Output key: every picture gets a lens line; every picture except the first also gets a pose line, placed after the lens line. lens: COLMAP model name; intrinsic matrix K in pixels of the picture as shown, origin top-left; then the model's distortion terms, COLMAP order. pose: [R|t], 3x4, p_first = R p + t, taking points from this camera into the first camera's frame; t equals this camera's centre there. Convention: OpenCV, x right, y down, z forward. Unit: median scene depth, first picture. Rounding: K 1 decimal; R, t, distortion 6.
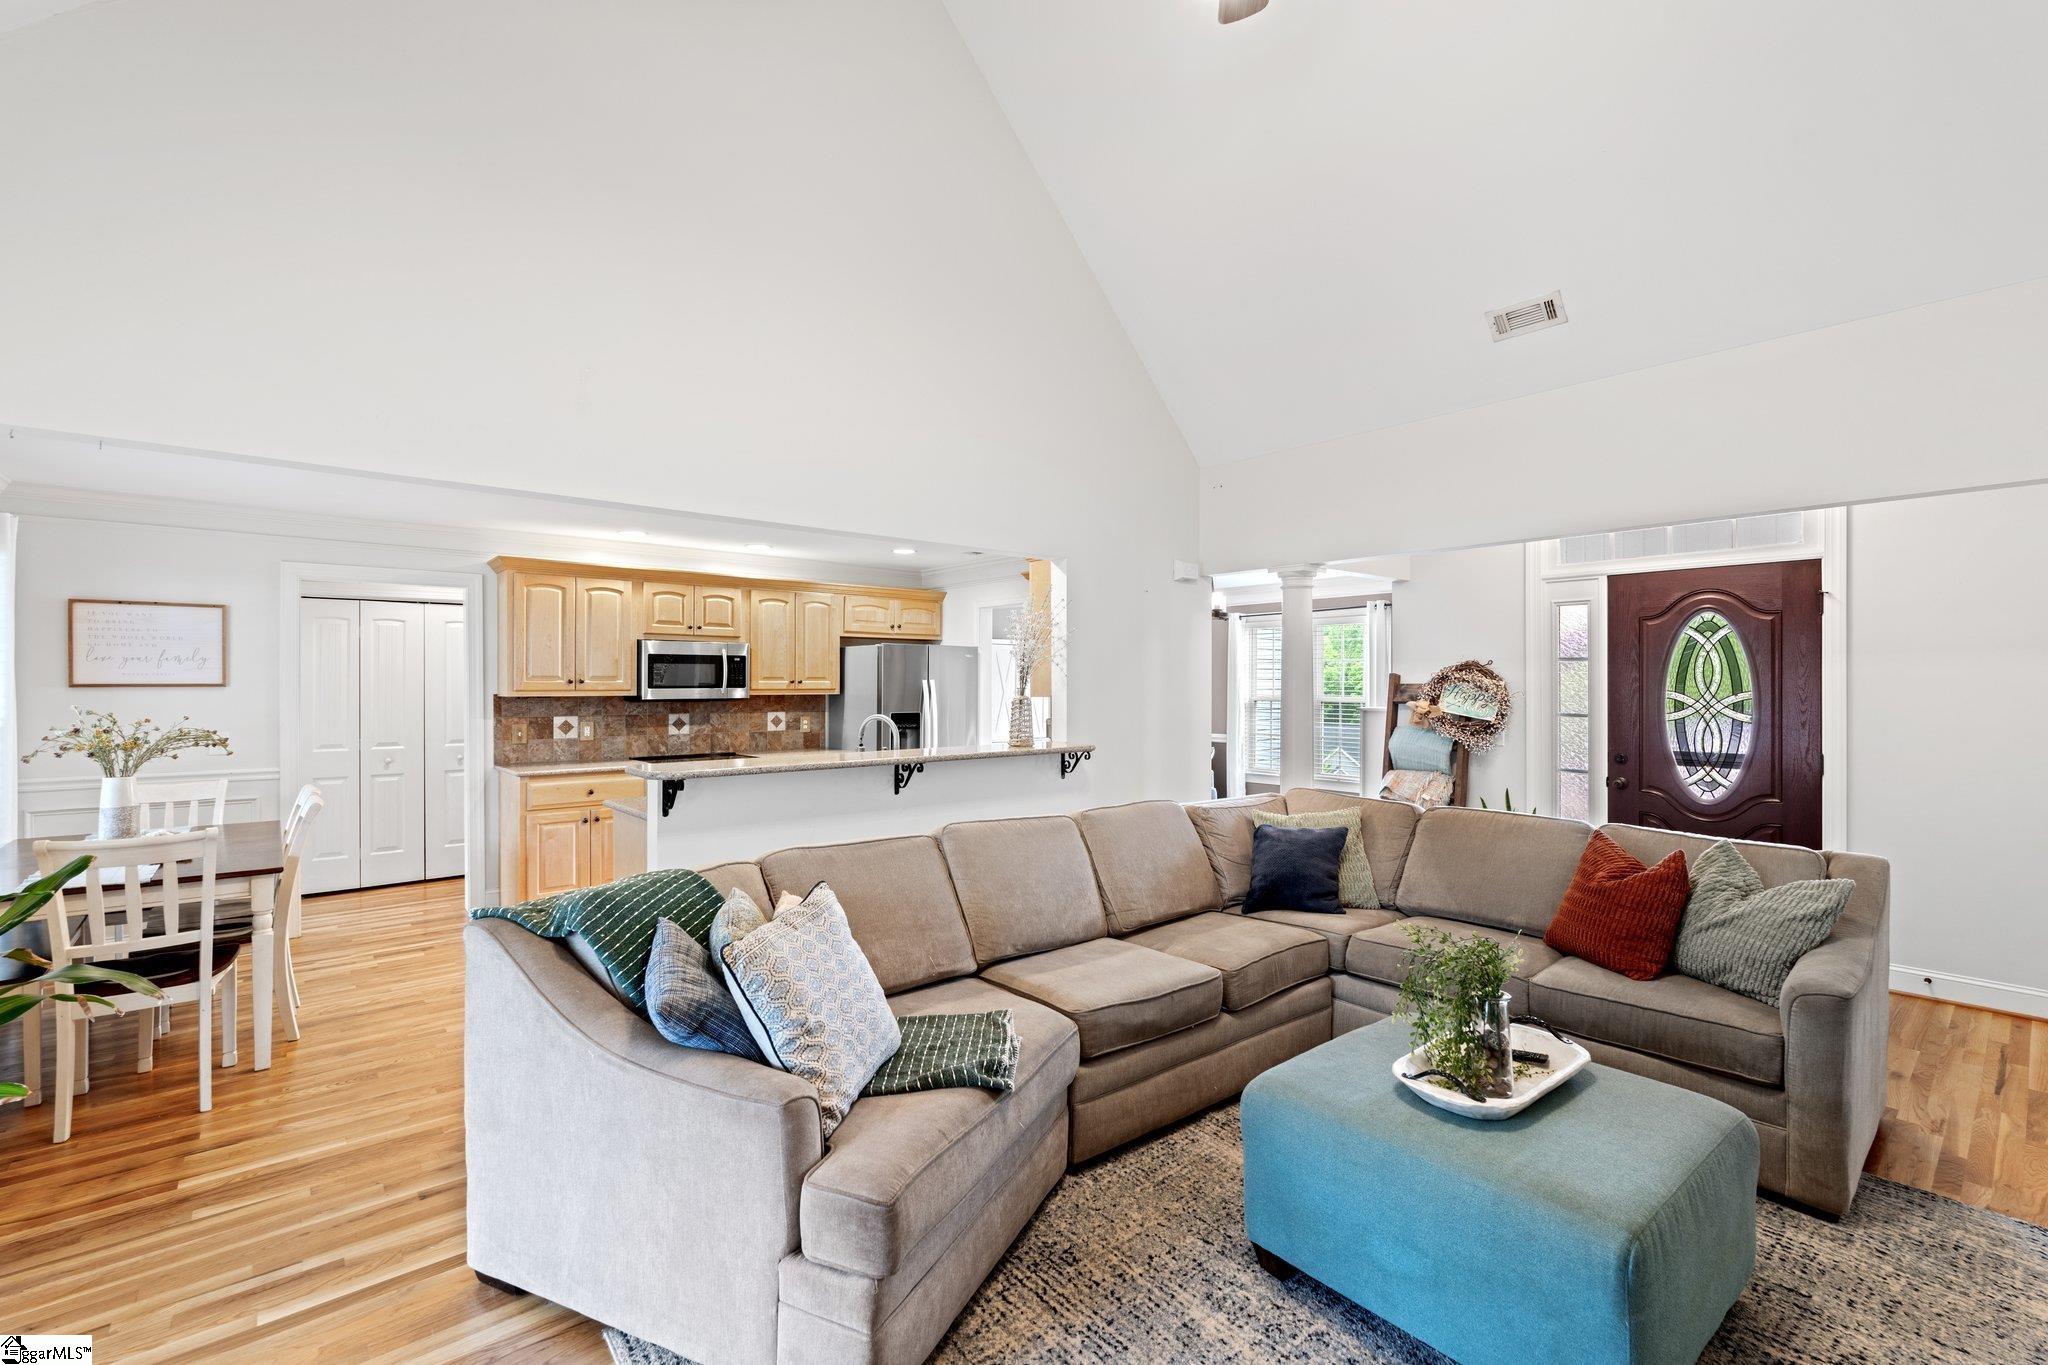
lens RADIAL K [[892.3, 0, 1021.6], [0, 892.3, 676.4], [0, 0, 1]] dist [-0.004017, -0.000316]
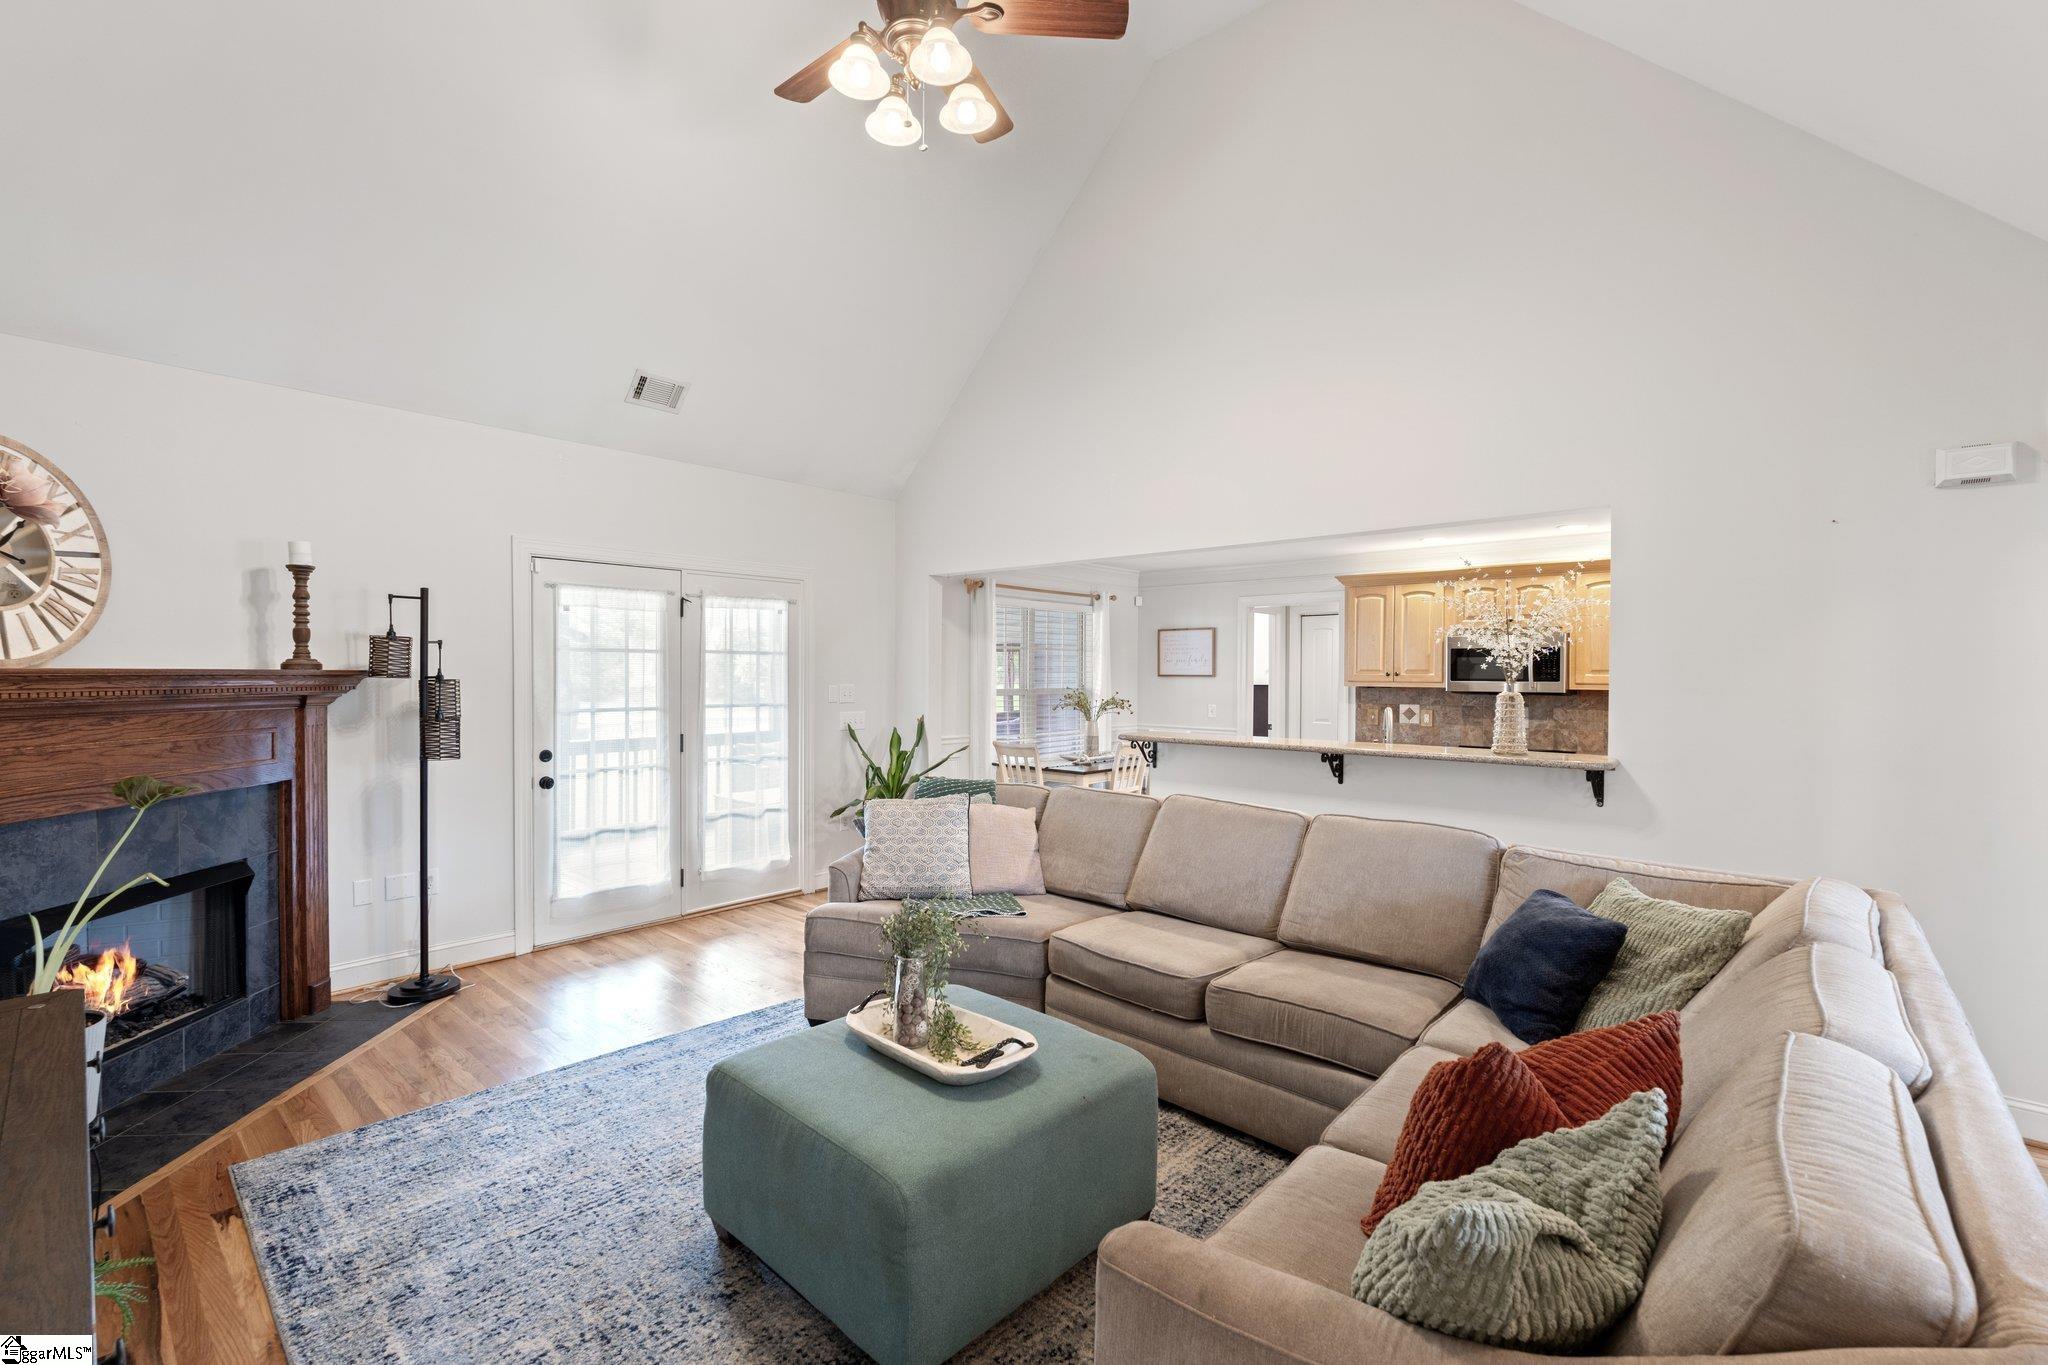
lens RADIAL K [[892.3, 0, 1021.6], [0, 892.3, 676.4], [0, 0, 1]] dist [-0.004017, -0.000316]
pose [[0.139493, 0.004690, -0.990212, 0.566733], [0.002258, 0.999985, 0.005054, 0.001447], [0.990220, -0.002941, 0.139480, 0.338530]]
